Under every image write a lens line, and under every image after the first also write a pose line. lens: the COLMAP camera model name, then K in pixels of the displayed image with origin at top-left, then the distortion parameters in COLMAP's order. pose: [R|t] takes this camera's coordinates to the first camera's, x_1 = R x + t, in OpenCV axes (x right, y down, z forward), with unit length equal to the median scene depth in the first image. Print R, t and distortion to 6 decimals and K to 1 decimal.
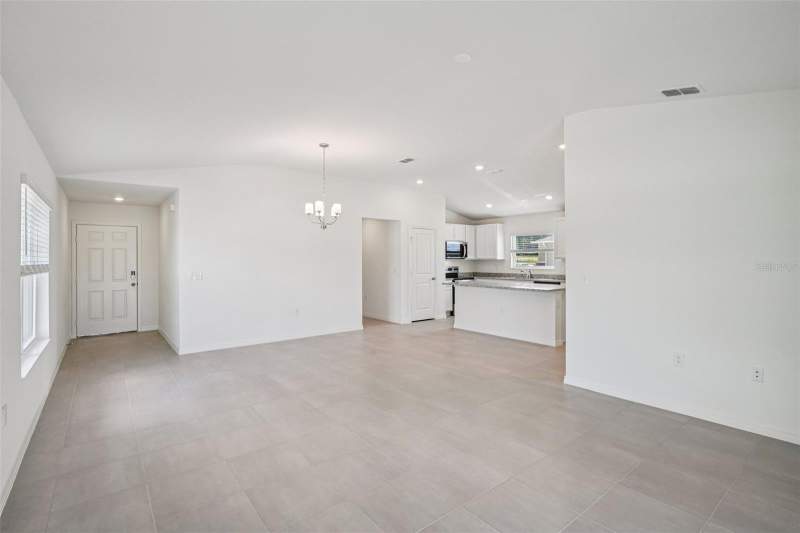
lens RADIAL K [[384.2, 0, 402.5], [0, 384.2, 258.5], [0, 0, 1]] dist [0.001520, 0.000303]
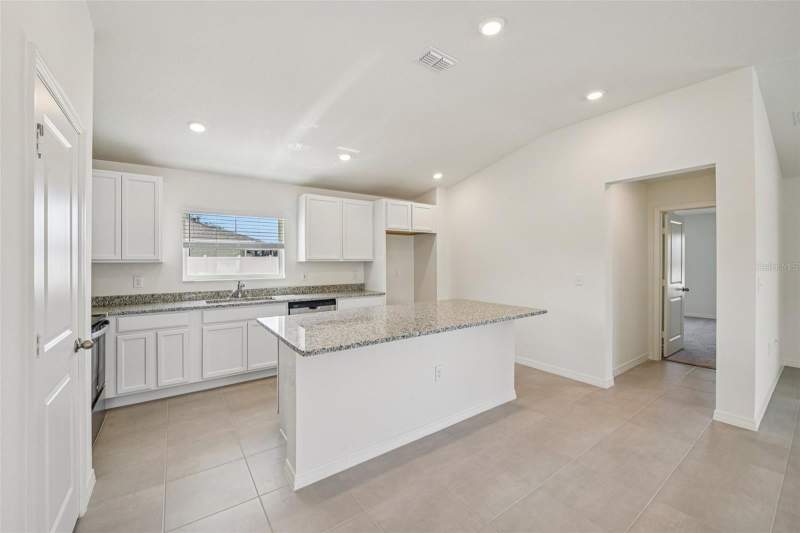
lens RADIAL K [[319.0, 0, 399.4], [0, 319.0, 262.3], [0, 0, 1]] dist [-0.028457, 0.009713]
pose [[0.021901, 0.002856, 0.999756, -0.120921], [0.001484, 0.999995, -0.002889, 0.005610], [-0.999759, 0.001547, 0.021897, 0.963042]]
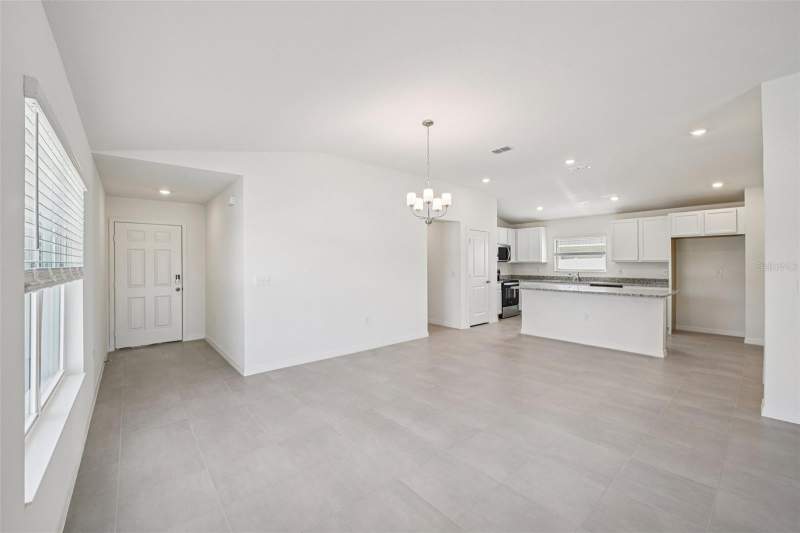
lens RADIAL K [[319.0, 0, 399.4], [0, 319.0, 262.3], [0, 0, 1]] dist [-0.028457, 0.009713]
pose [[0.998785, 0.000600, 0.049272, -0.222207], [-0.000602, 1.000000, 0.000010, 0.003301], [-0.049272, -0.000040, 0.998785, 0.240517]]
